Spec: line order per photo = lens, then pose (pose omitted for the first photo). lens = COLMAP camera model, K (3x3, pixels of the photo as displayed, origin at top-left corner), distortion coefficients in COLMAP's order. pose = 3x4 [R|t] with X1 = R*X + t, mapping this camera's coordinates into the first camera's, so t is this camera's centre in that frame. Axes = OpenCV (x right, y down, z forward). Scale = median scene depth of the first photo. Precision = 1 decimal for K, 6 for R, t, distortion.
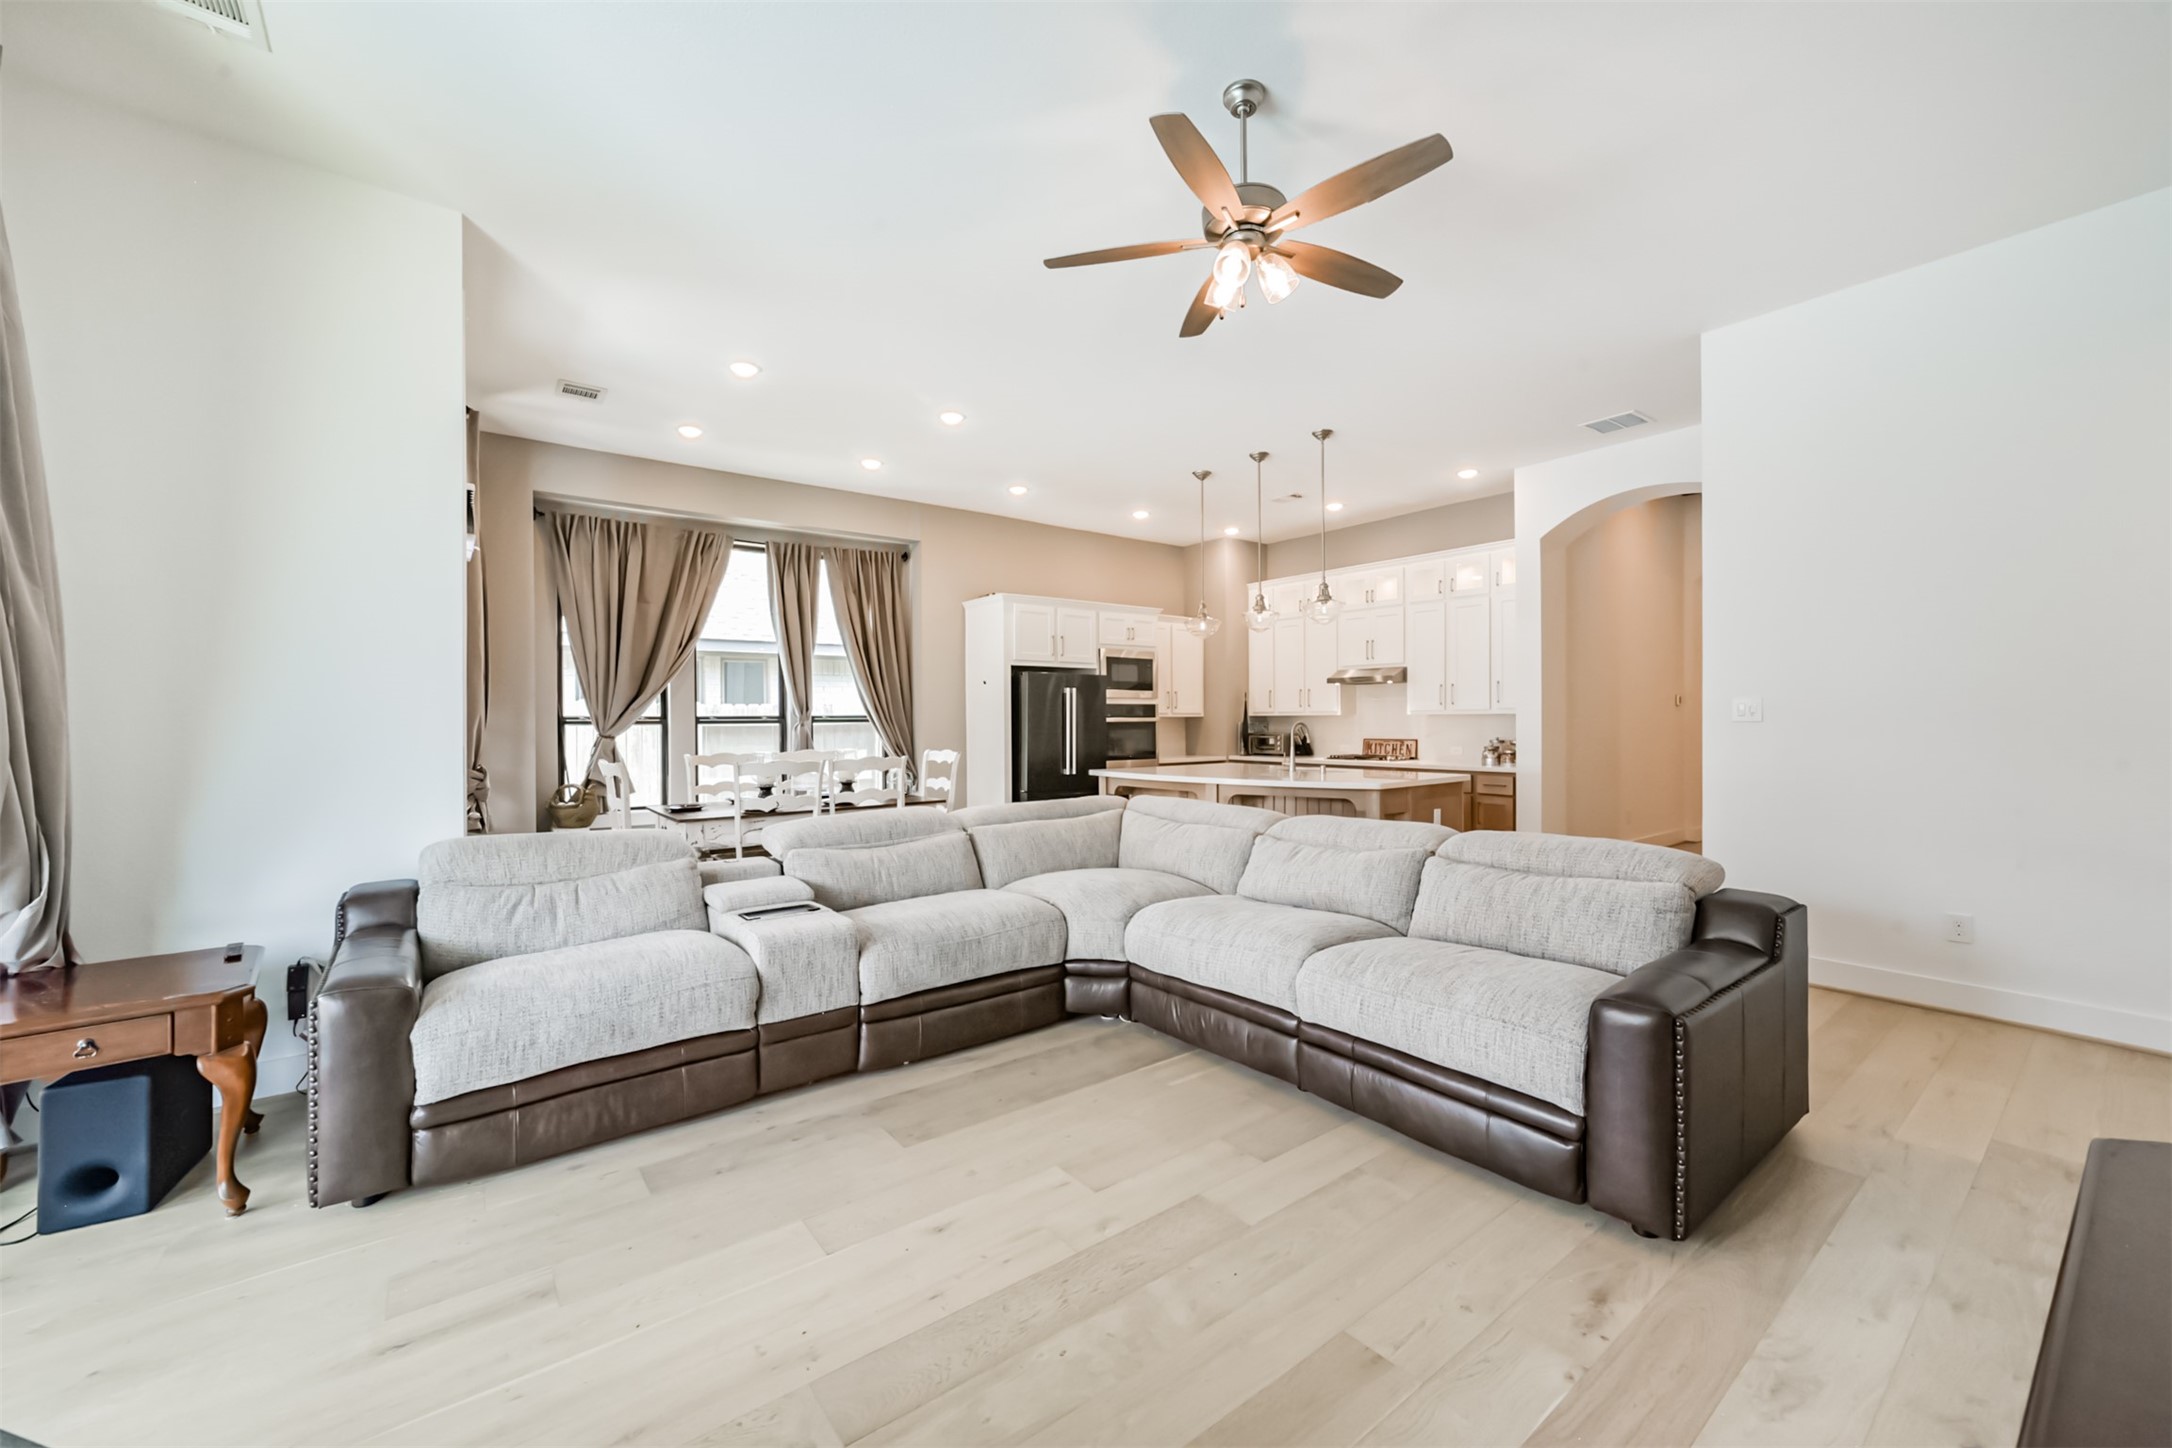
lens RADIAL K [[840.5, 0, 1089.5], [0, 840.5, 727.0], [0, 0, 1]] dist [-0.012048, 0.000339]
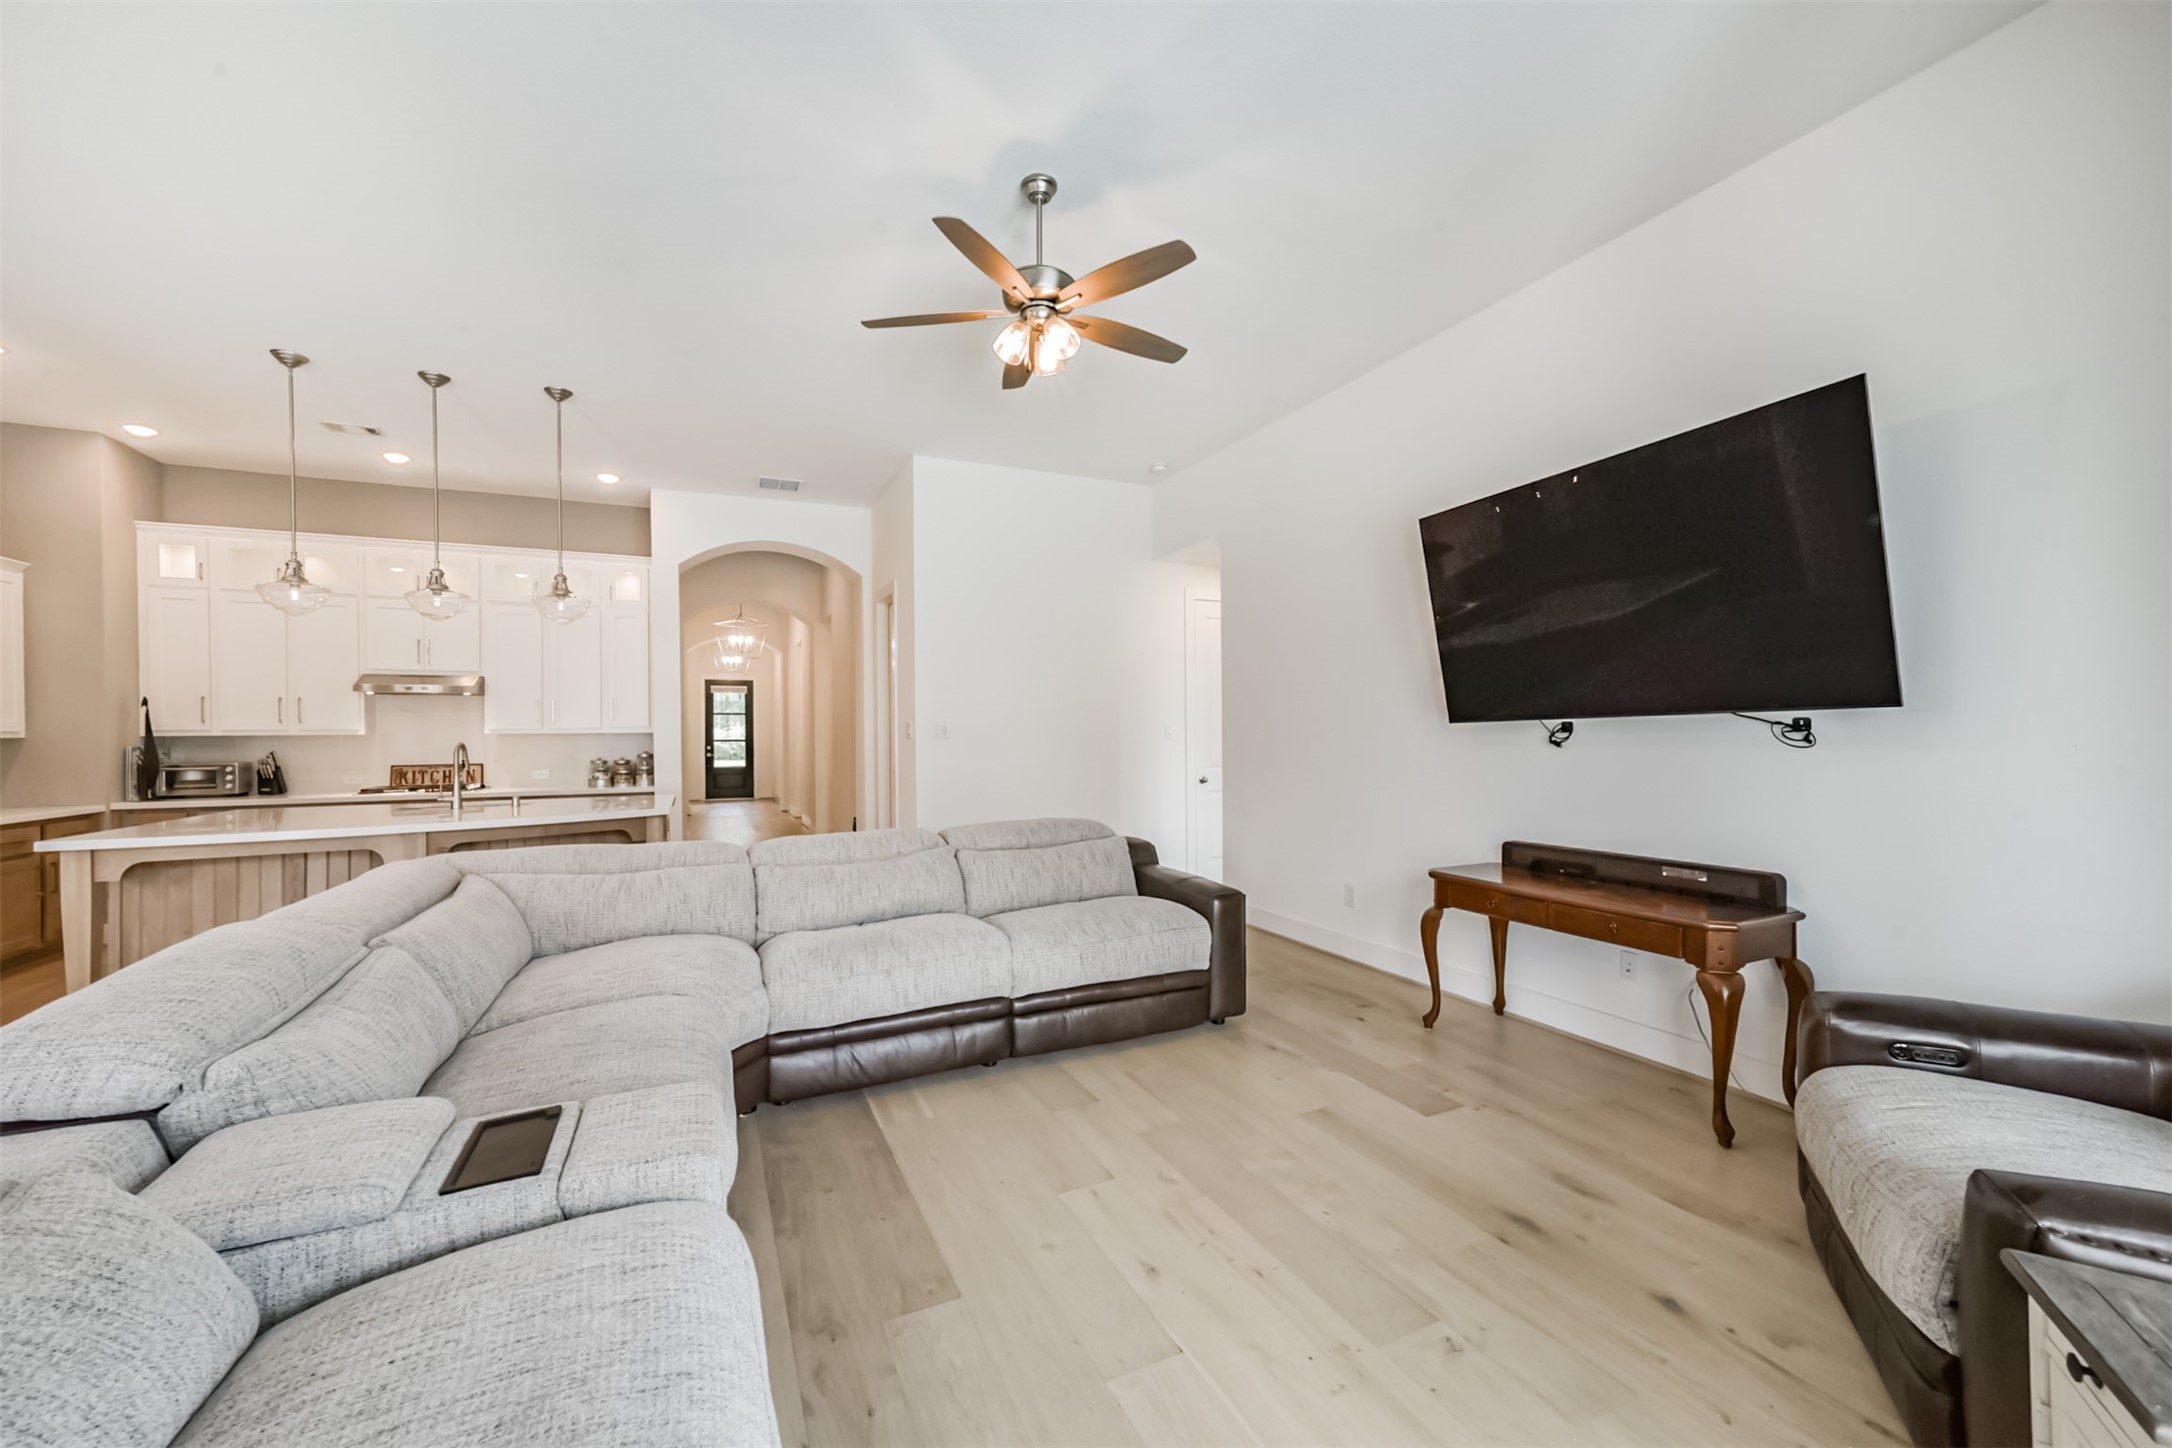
lens RADIAL K [[847.1, 0, 1086.0], [0, 847.1, 735.7], [0, 0, 1]] dist [-0.009094, 0.007262]
pose [[0.228245, -0.002406, 0.973601, -0.347250], [0.015457, 0.999880, -0.001153, -0.002992], [-0.973481, 0.015312, 0.228254, 0.257833]]
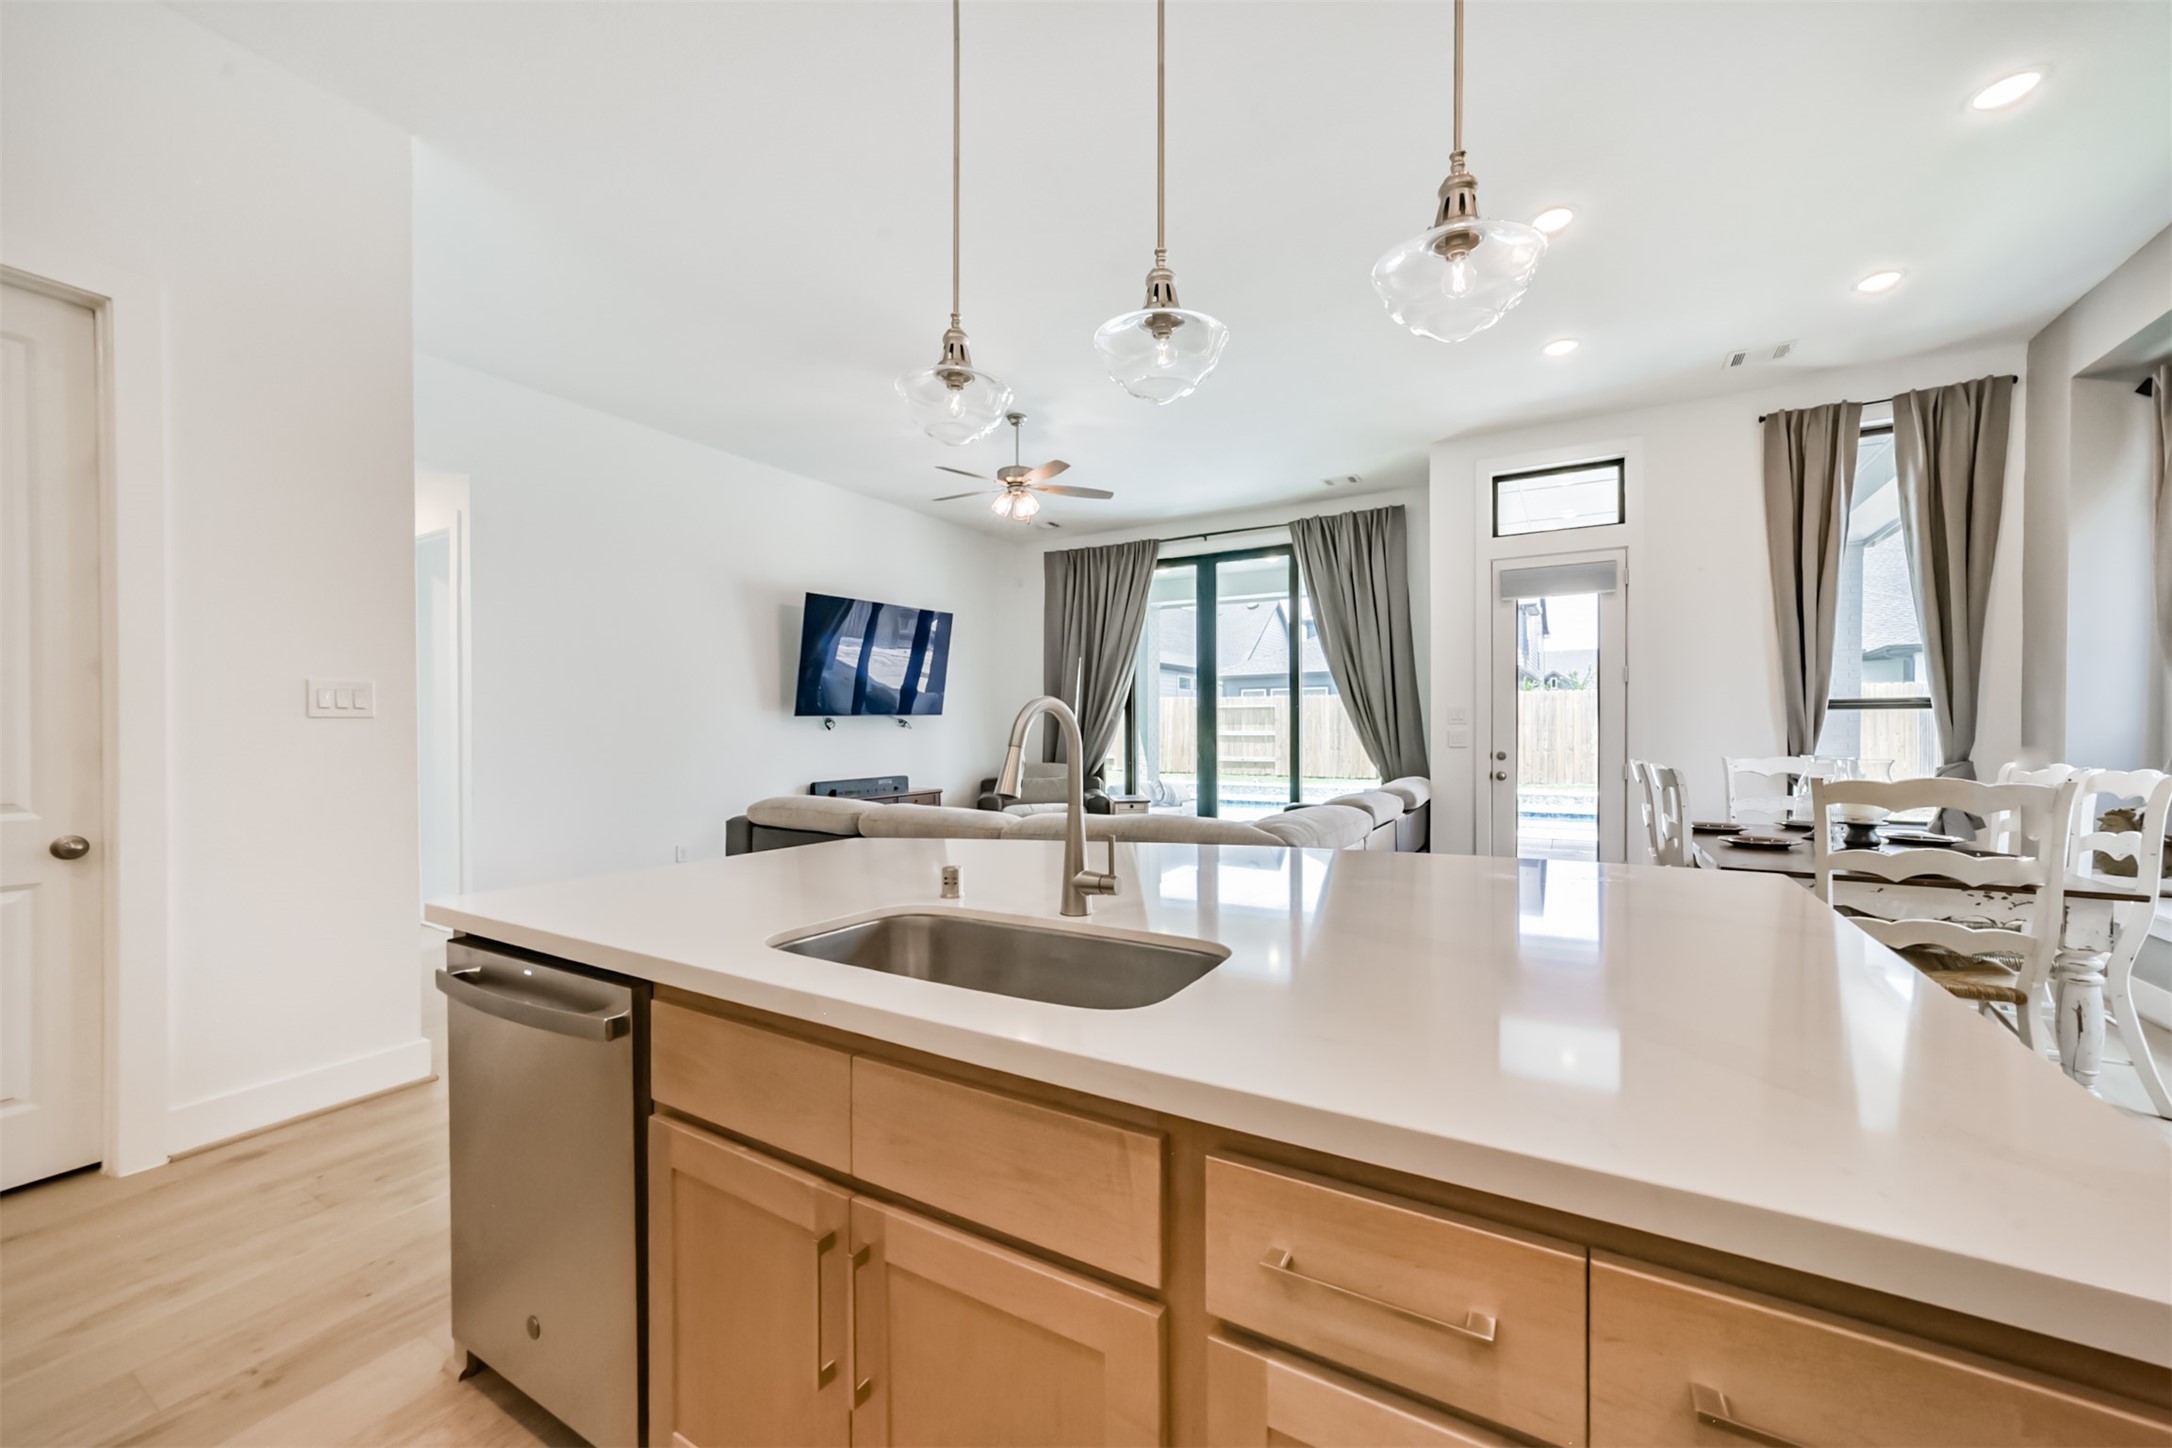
lens RADIAL K [[847.1, 0, 1086.0], [0, 847.1, 735.7], [0, 0, 1]] dist [-0.009094, 0.007262]
pose [[-0.924693, 0.006533, -0.380657, 0.323722], [0.002734, 0.999941, 0.010520, 0.005610], [0.380703, 0.008687, -0.924656, 1.151592]]
